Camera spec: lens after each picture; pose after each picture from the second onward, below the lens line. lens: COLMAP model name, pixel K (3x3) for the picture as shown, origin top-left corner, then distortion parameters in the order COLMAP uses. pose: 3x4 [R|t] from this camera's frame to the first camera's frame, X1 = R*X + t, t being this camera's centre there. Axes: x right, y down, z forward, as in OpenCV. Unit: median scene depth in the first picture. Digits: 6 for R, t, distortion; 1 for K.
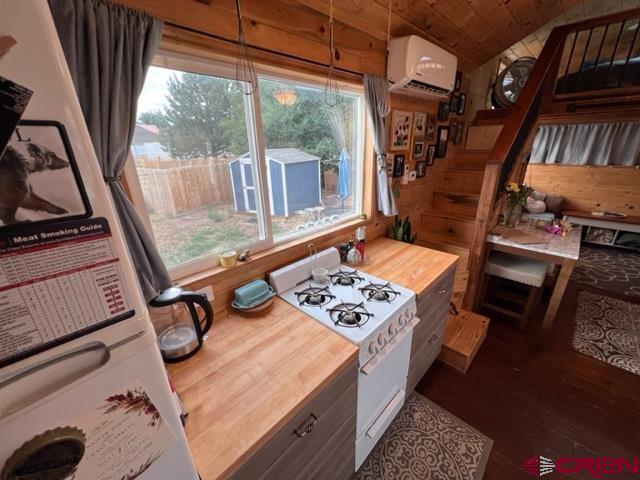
lens RADIAL K [[259.0, 0, 320.0], [0, 259.0, 240.0], [0, 0, 1]] dist [0.001362, 0.000459]
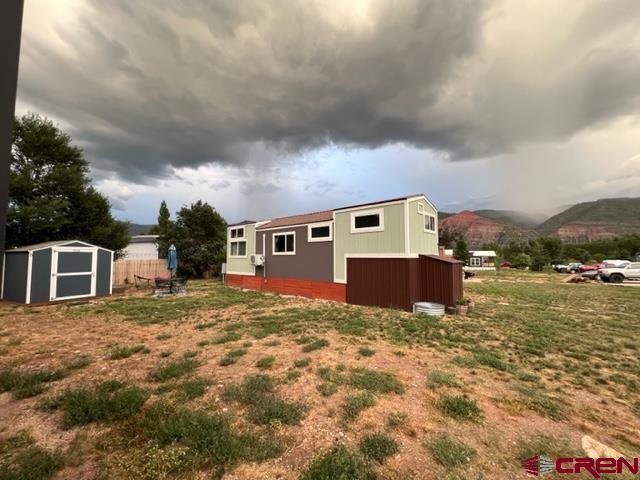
lens RADIAL K [[259.0, 0, 320.0], [0, 259.0, 240.0], [0, 0, 1]] dist [0.001362, 0.000459]
pose [[-0.031493, 0.090060, 0.995438, -1.336840], [0.348732, 0.934336, -0.073499, 0.100128], [-0.936693, 0.344827, -0.060832, 0.068674]]
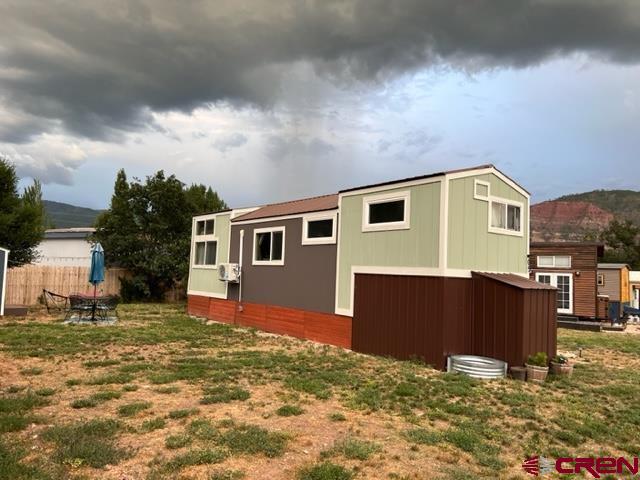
lens RADIAL K [[482.7, 0, 320.0], [0, 482.7, 240.0], [0, 0, 1]] dist [0.097613, -0.107685]
pose [[0.139322, 0.099511, 0.985234, -1.446678], [0.302789, 0.943004, -0.138063, 0.188004], [-0.942819, 0.317553, 0.101251, -0.135752]]
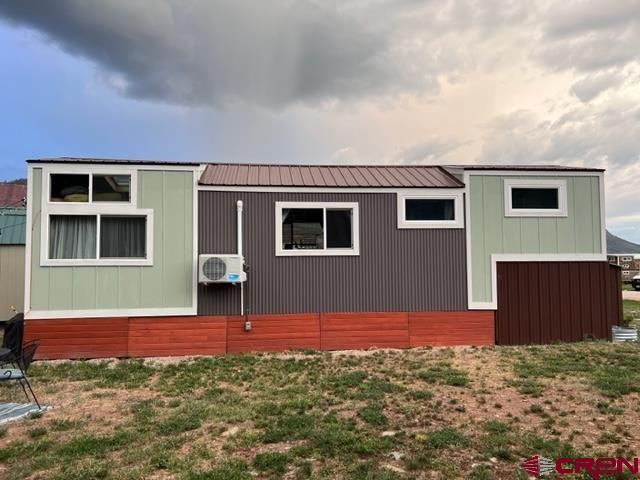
lens RADIAL K [[482.7, 0, 320.0], [0, 482.7, 240.0], [0, 0, 1]] dist [0.097613, -0.107685]
pose [[-0.772486, 0.067695, 0.631413, -0.665125], [0.246250, 0.948434, 0.199584, -0.224478], [-0.585342, 0.309661, -0.749322, 0.938618]]
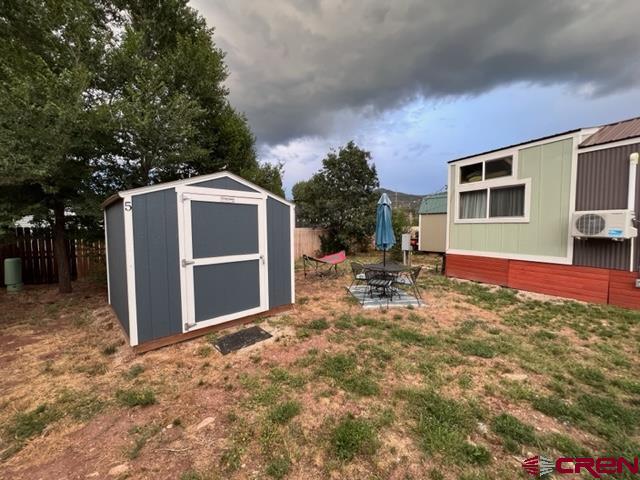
lens RADIAL K [[259.0, 0, 320.0], [0, 259.0, 240.0], [0, 0, 1]] dist [0.001362, 0.000459]
pose [[0.297663, -0.020532, 0.954450, -0.590393], [0.329650, 0.940485, -0.082575, -0.143542], [-0.895951, 0.339214, 0.286716, 0.728260]]
